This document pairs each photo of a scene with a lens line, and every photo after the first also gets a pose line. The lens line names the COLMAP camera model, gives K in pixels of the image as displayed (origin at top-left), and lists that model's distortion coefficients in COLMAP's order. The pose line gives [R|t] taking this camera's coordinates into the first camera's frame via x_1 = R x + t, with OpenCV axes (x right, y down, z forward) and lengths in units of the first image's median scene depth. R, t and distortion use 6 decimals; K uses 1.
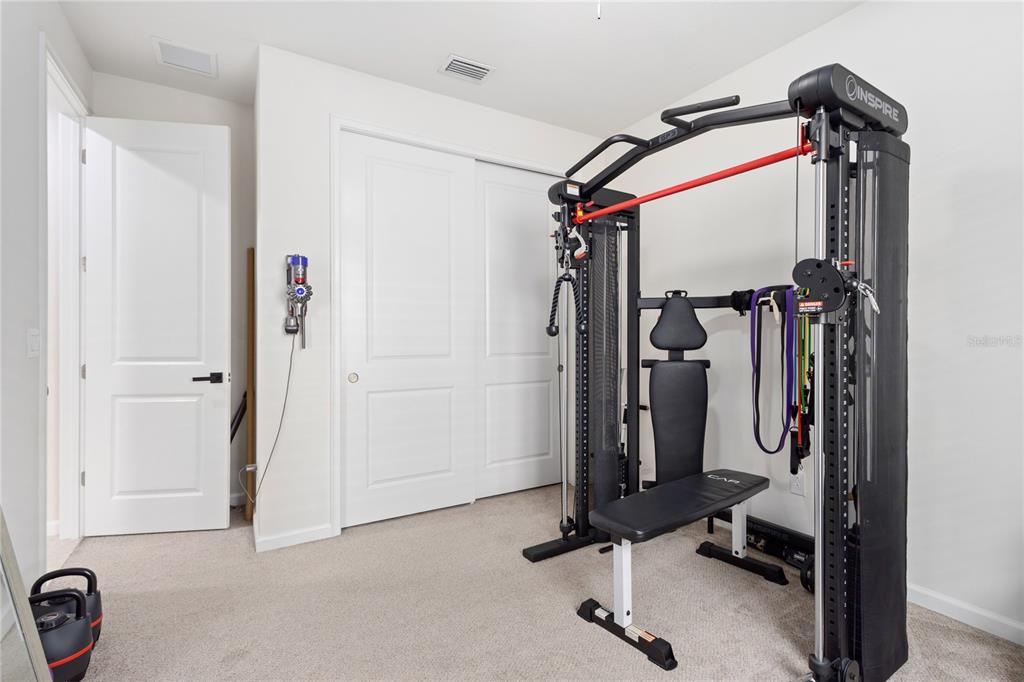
lens RADIAL K [[477.3, 0, 512.2], [0, 477.3, 333.4], [0, 0, 1]] dist [0.017223, -0.004317]
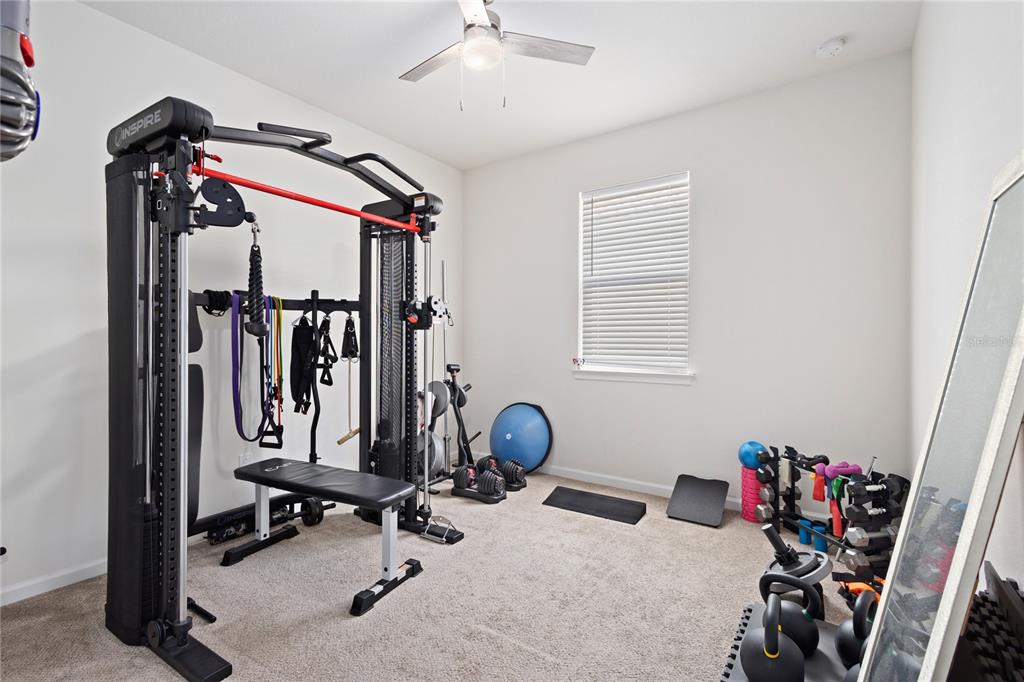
lens RADIAL K [[477.3, 0, 513.0], [0, 477.3, 342.2], [0, 0, 1]] dist [0.017223, -0.004317]
pose [[-0.430364, -0.012804, 0.902564, -0.808337], [-0.006284, 0.999918, 0.011189, 0.003168], [-0.902633, -0.000856, -0.430409, 1.033629]]
